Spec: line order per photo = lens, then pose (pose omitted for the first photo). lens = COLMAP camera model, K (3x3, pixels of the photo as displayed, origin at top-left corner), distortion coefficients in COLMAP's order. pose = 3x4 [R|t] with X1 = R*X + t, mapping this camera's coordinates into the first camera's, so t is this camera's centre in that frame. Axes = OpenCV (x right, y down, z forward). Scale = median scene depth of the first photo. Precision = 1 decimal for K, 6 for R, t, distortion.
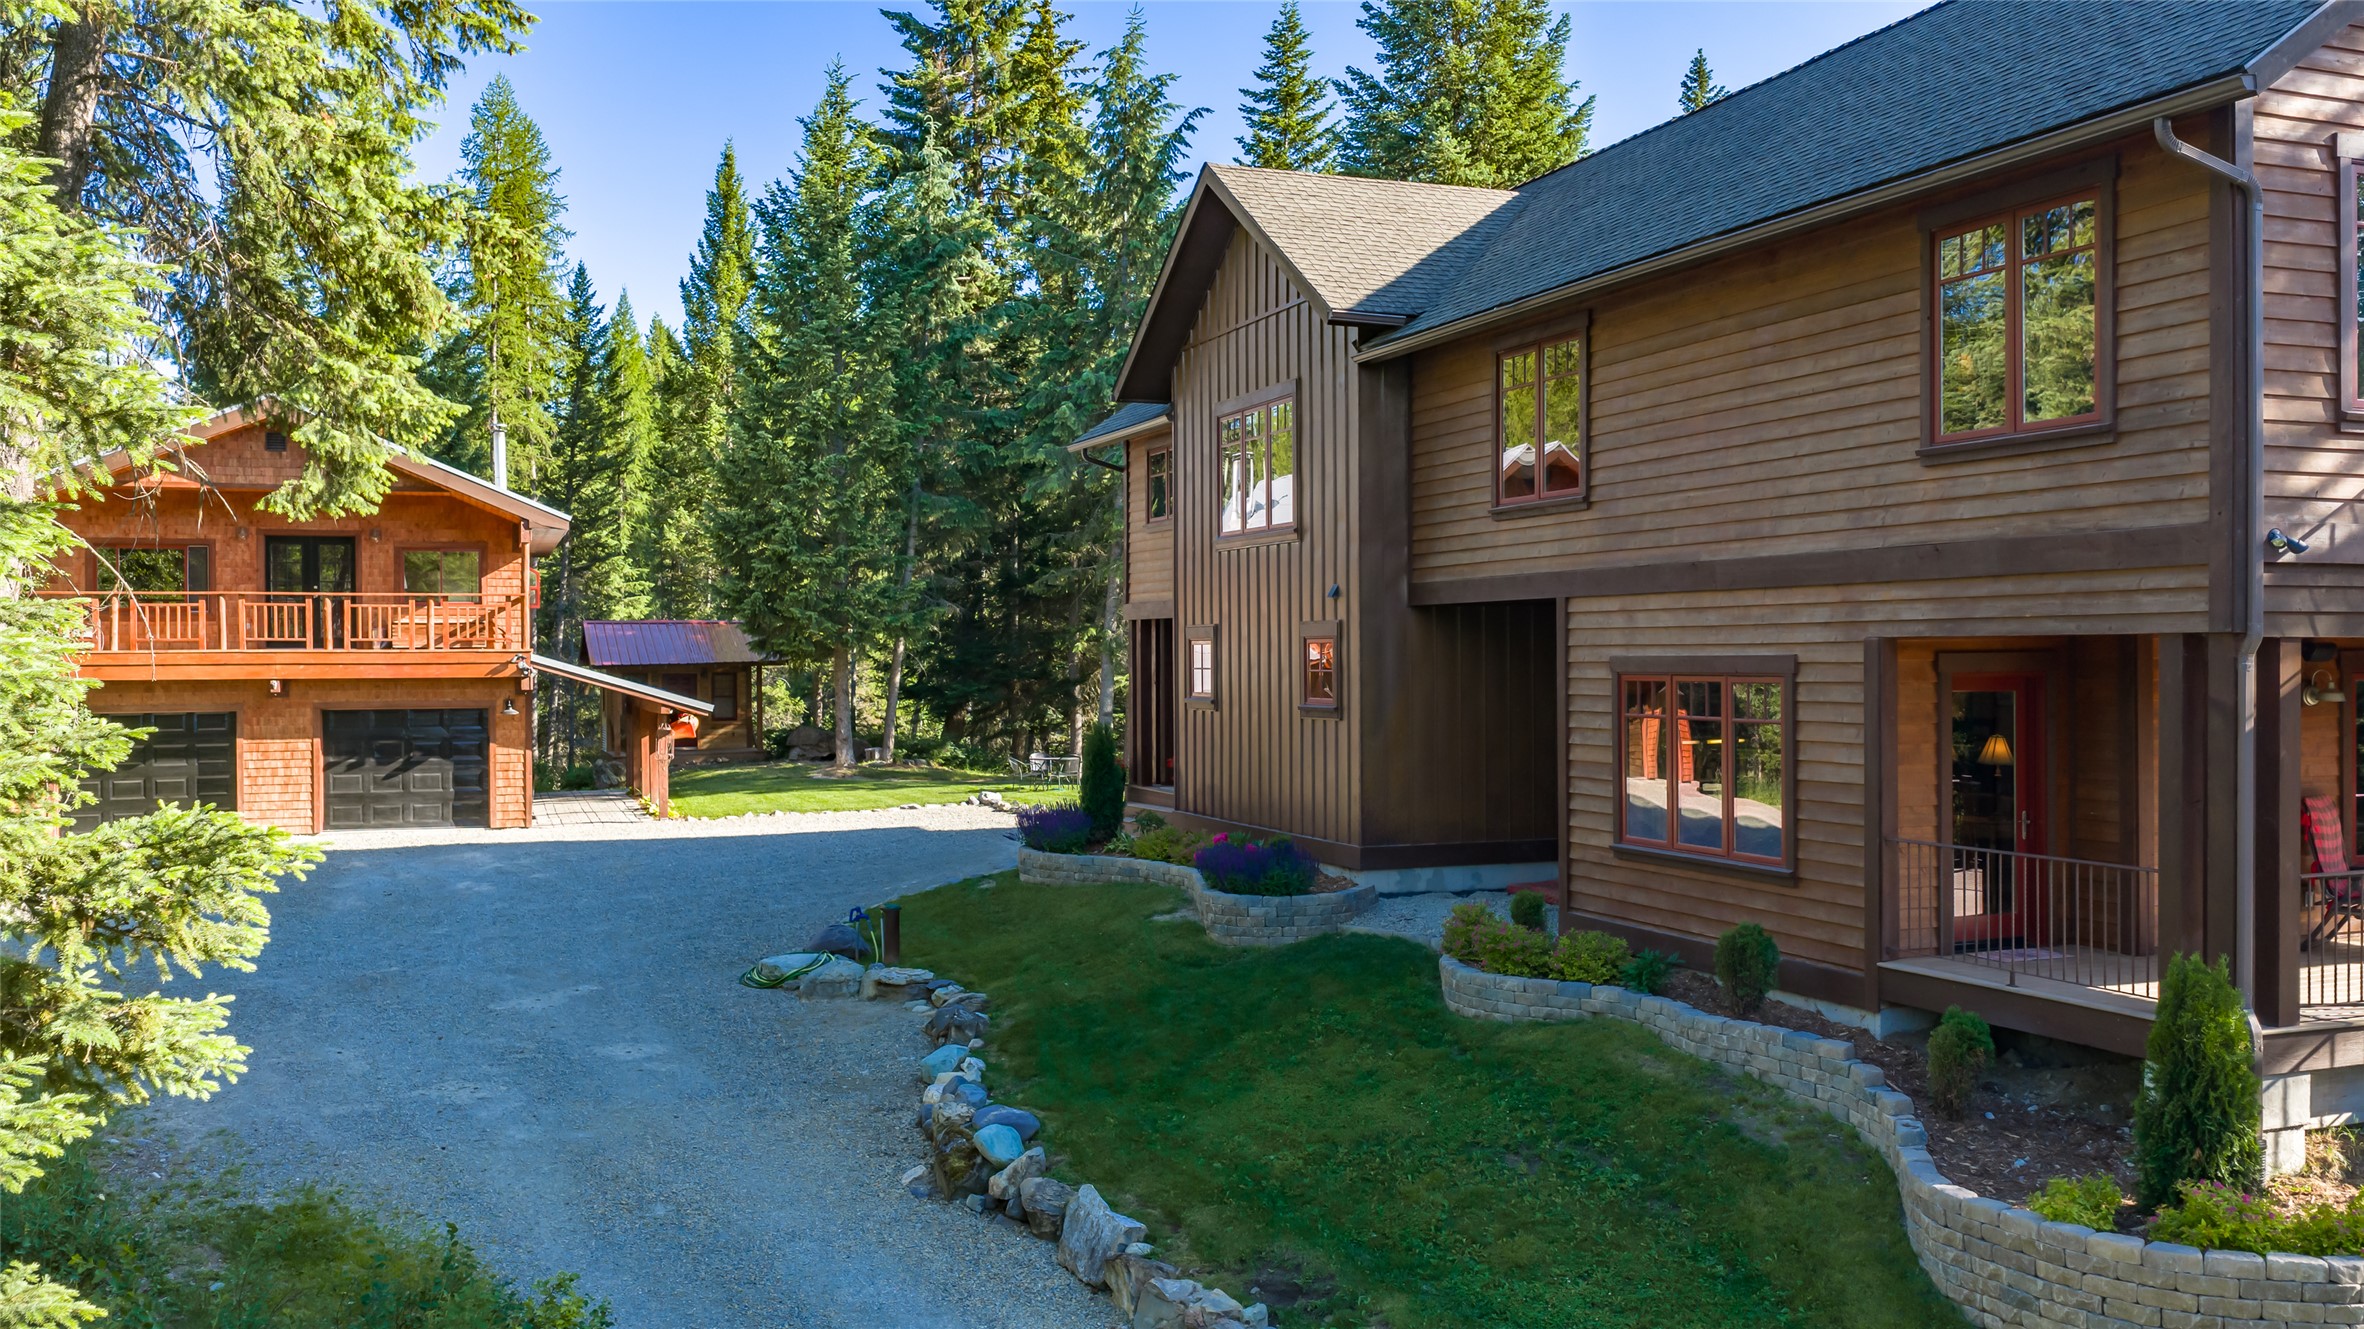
lens RADIAL K [[1963.3, 0, 1182.0], [0, 1963.3, 664.5], [0, 0, 1]] dist [0.002980, -0.004371]
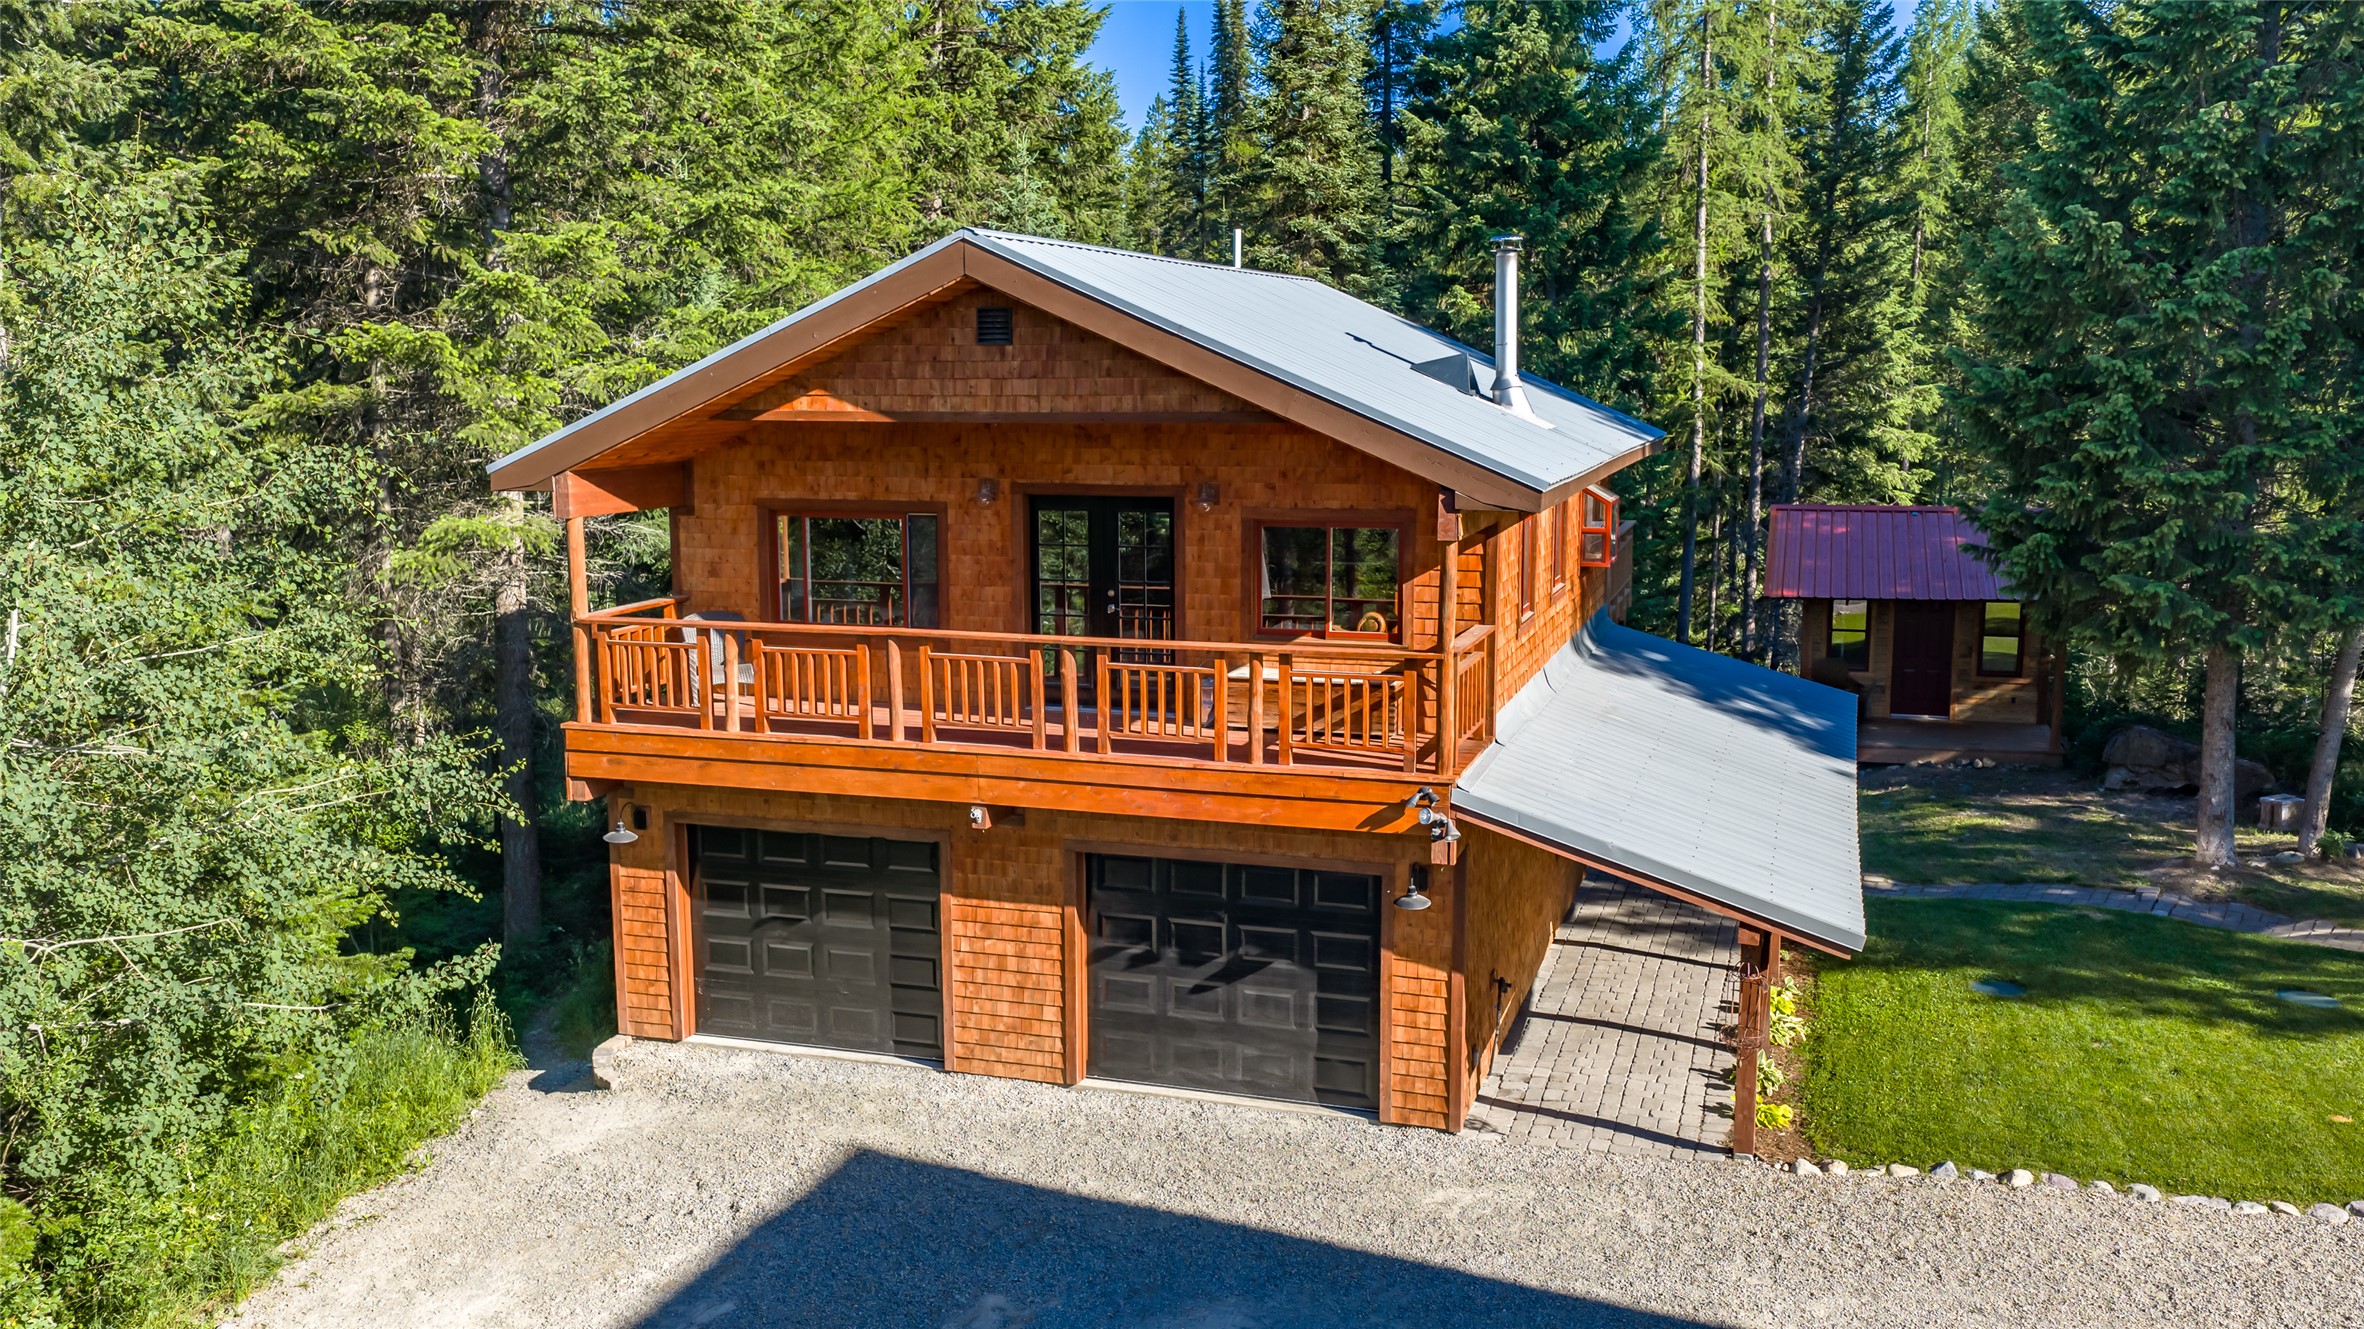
lens RADIAL K [[1963.3, 0, 1182.0], [0, 1963.3, 664.5], [0, 0, 1]] dist [0.002980, -0.004371]
pose [[0.790436, 0.094265, -0.605248, -0.109653], [-0.003640, 0.988793, 0.149247, -0.099978], [0.612534, -0.115767, 0.781921, 0.609569]]
